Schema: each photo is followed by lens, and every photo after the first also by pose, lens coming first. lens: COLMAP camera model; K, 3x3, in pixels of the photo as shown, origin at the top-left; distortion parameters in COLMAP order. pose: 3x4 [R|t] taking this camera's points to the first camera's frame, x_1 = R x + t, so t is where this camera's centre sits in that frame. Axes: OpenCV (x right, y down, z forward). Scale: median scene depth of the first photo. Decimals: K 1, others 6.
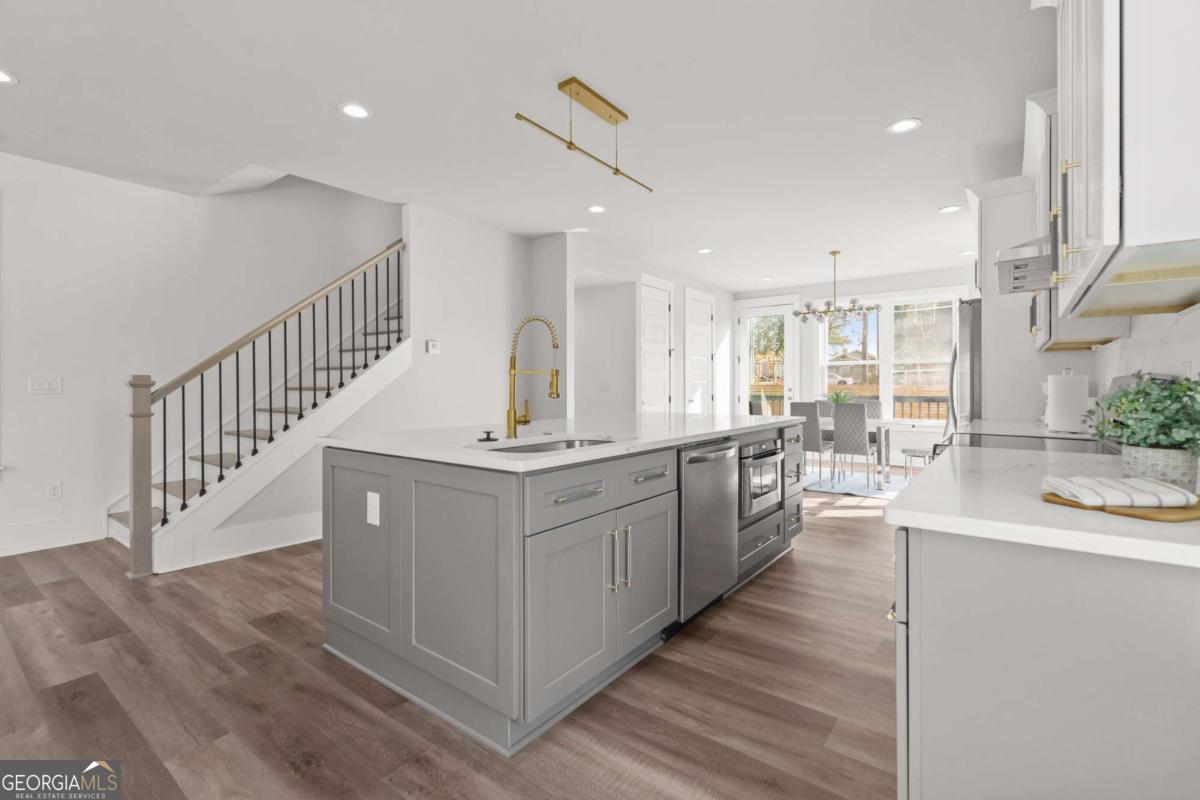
lens RADIAL K [[543.0, 0, 592.6], [0, 543.0, 392.7], [0, 0, 1]] dist [-0.000371, -0.000012]
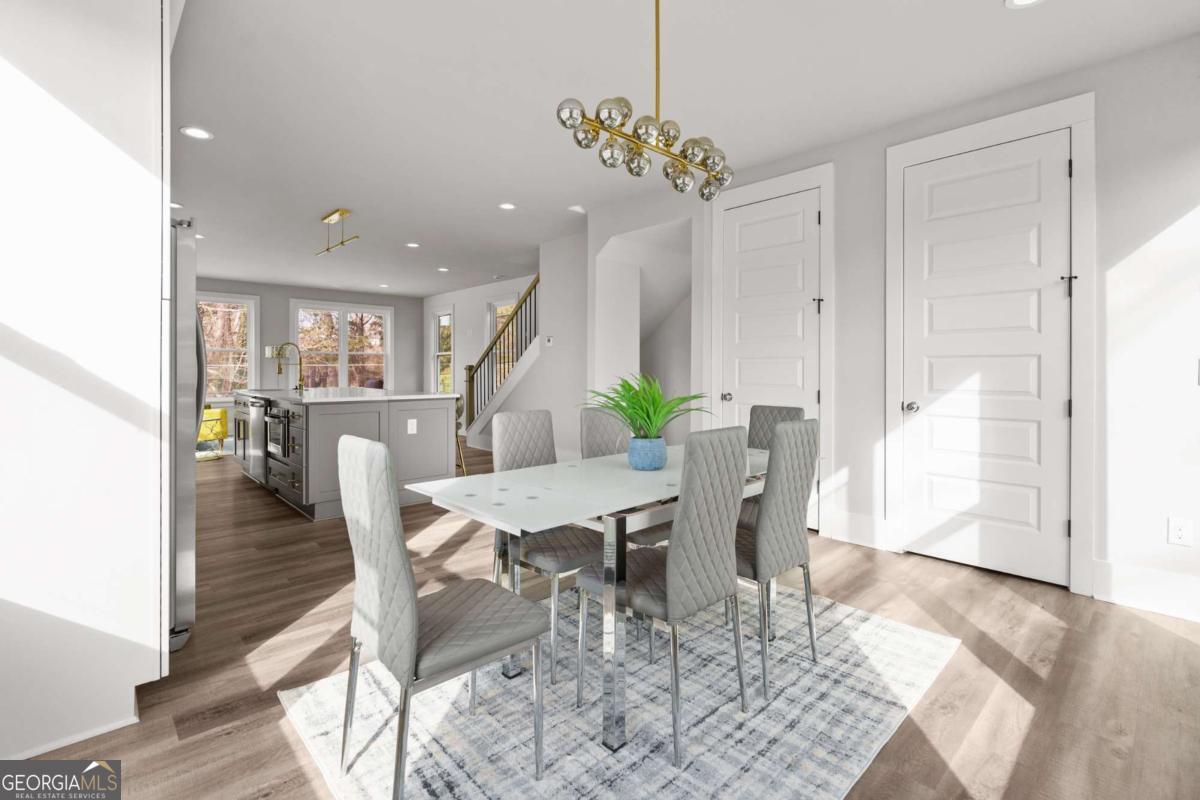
lens RADIAL K [[541.4, 0, 594.9], [0, 541.4, 369.5], [0, 0, 1]] dist [-0.000621, 0.000026]
pose [[-0.162580, 0.000339, -0.986695, 1.054937], [-0.013154, 0.999910, 0.002511, -0.018606], [0.986608, 0.013387, -0.162561, 1.359232]]
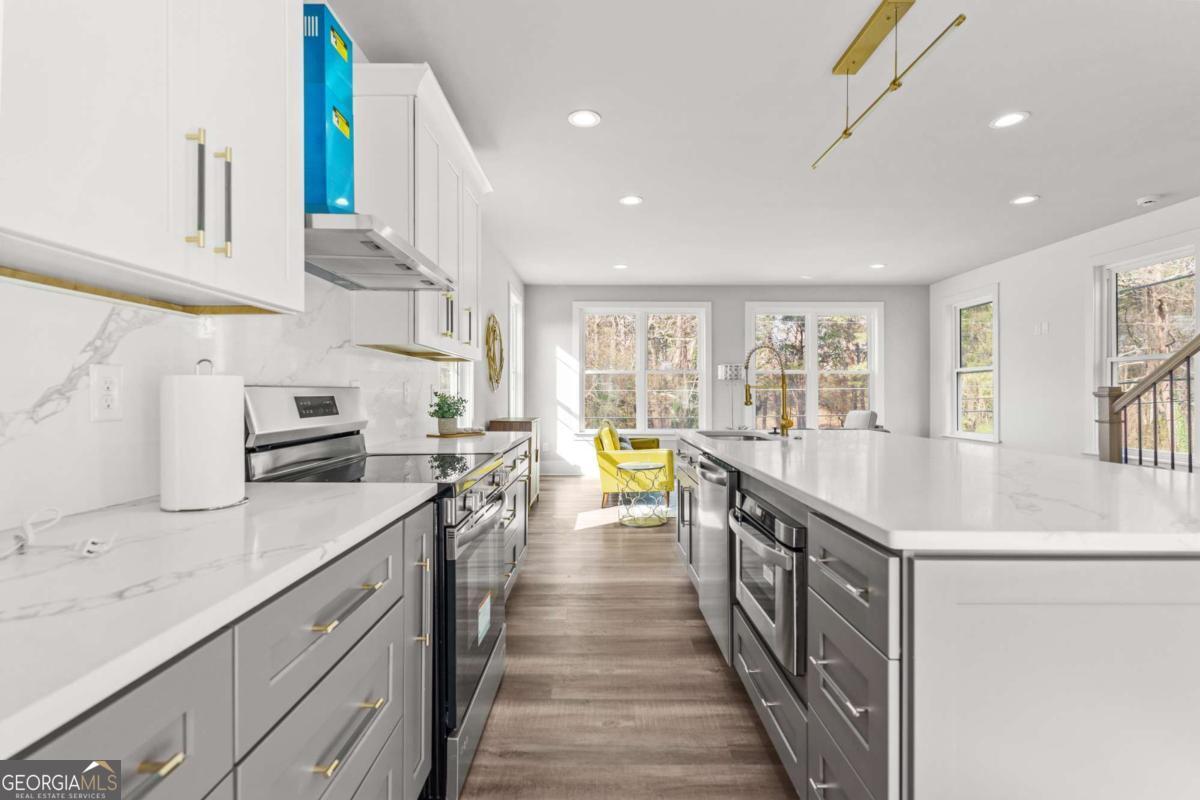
lens RADIAL K [[554.3, 0, 597.8], [0, 554.3, 392.0], [0, 0, 1]] dist [0.000144, 0.000335]
pose [[-0.793472, -0.001115, -0.608606, 0.508506], [-0.006548, 0.999956, 0.006706, -0.014851], [0.608571, 0.009306, -0.793444, 0.874000]]
